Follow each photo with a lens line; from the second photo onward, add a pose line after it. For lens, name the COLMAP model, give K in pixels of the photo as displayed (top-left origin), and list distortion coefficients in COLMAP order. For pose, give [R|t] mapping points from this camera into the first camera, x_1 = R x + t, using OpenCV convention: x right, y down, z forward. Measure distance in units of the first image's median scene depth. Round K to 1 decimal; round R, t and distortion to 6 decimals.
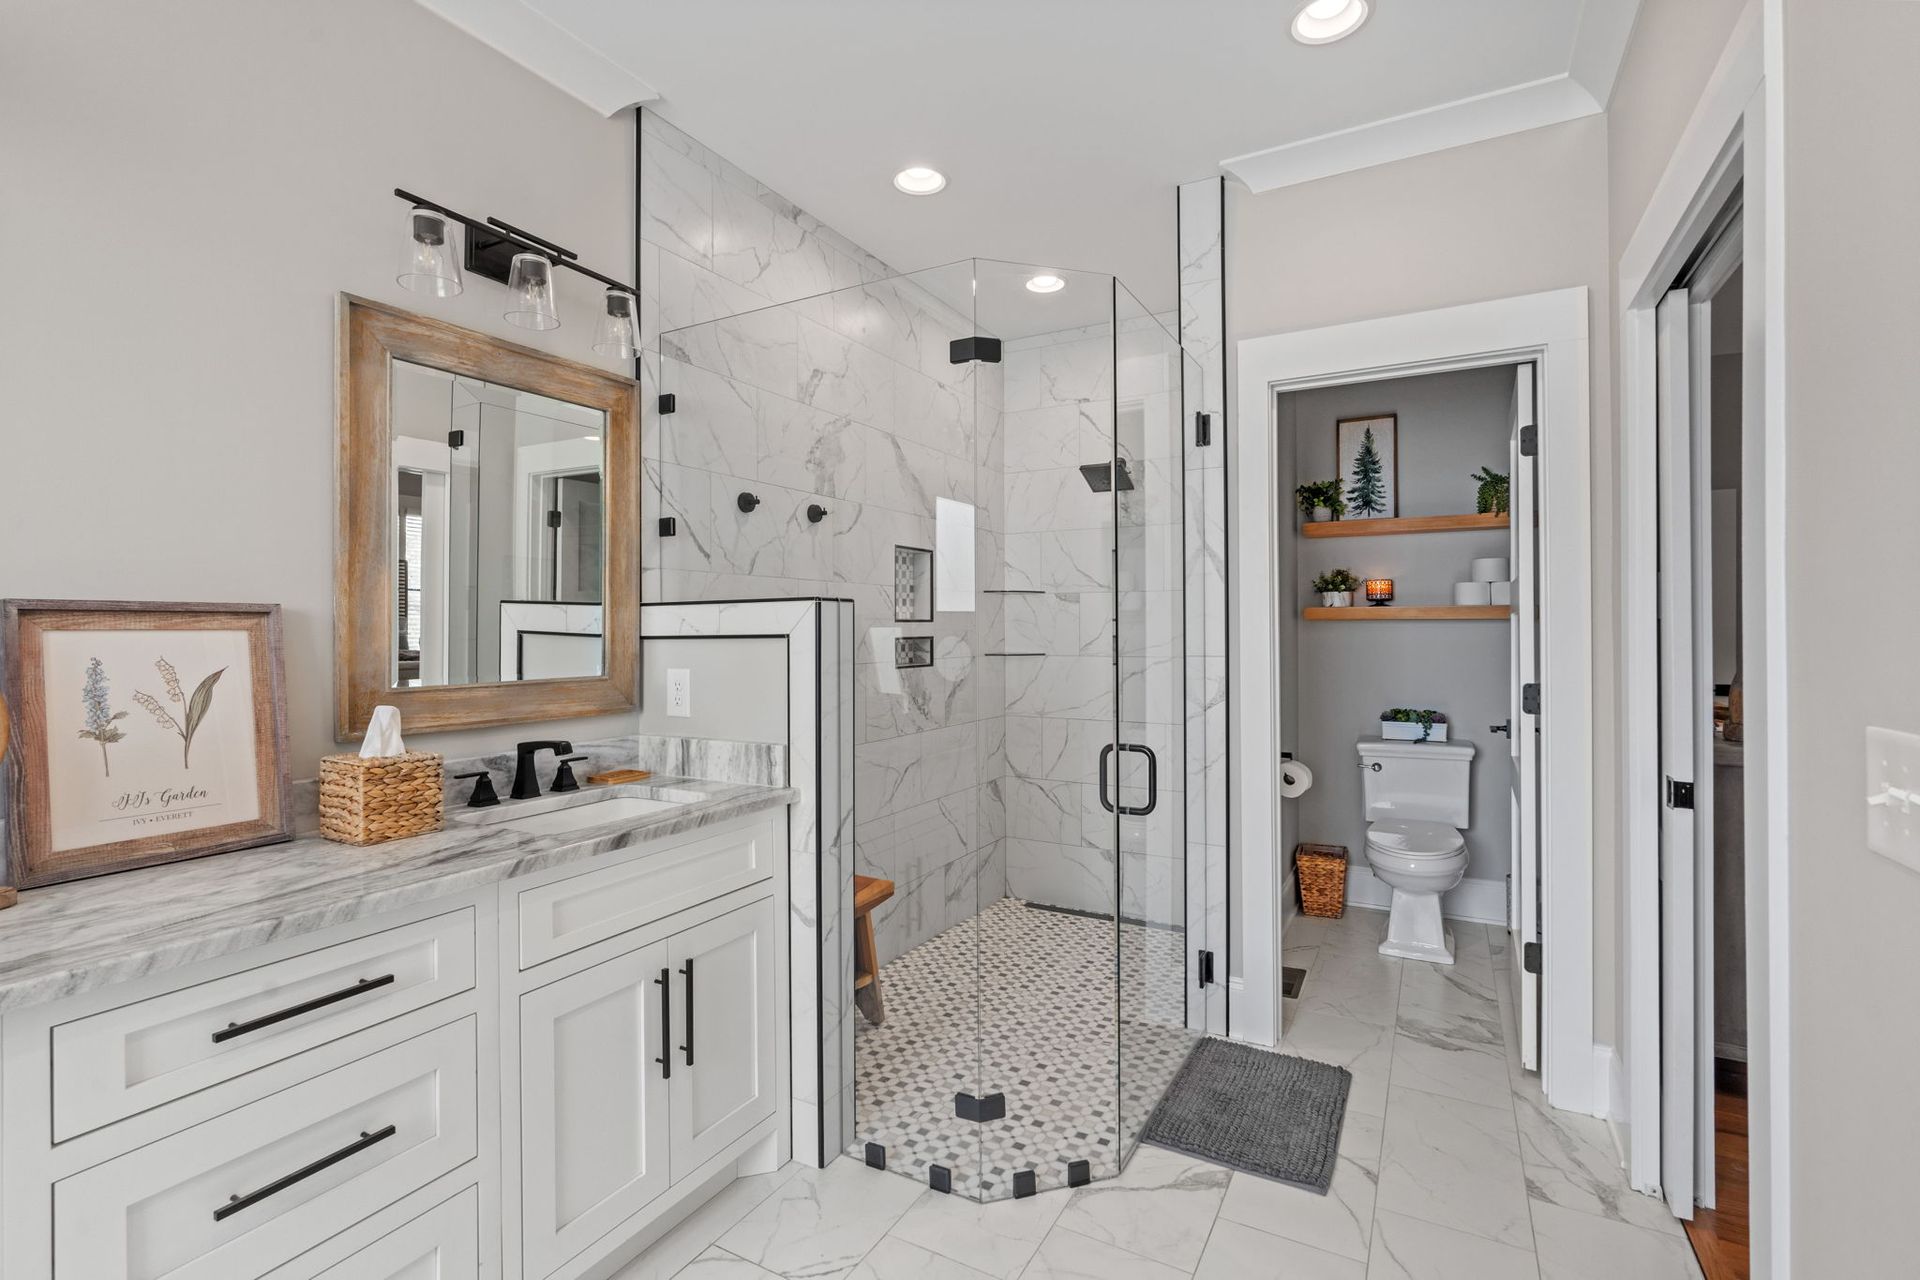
lens RADIAL K [[865.6, 0, 962.3], [0, 865.6, 628.6], [0, 0, 1]] dist [-0.008096, 0.001278]
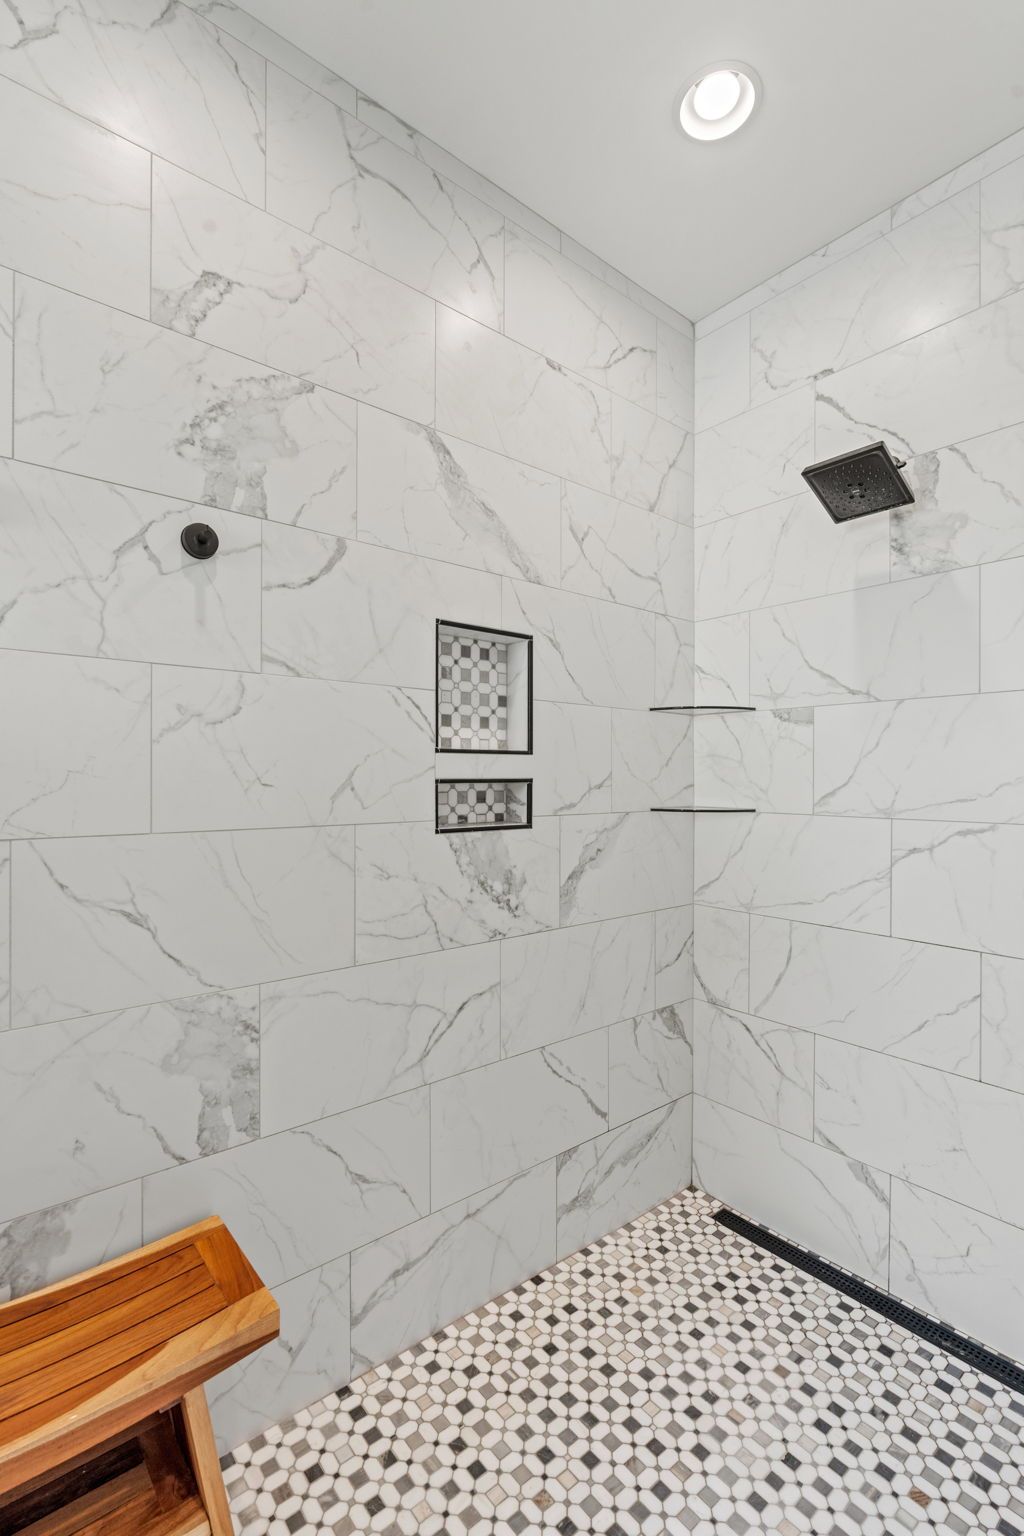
lens RADIAL K [[692.5, 0, 524.1], [0, 692.5, 778.3], [0, 0, 1]] dist [-0.008096, 0.001278]
pose [[0.933332, 0.005500, -0.358971, 0.134244], [-0.005199, 0.999985, 0.001803, 0.007852], [0.358976, 0.000184, 0.933347, 0.550744]]
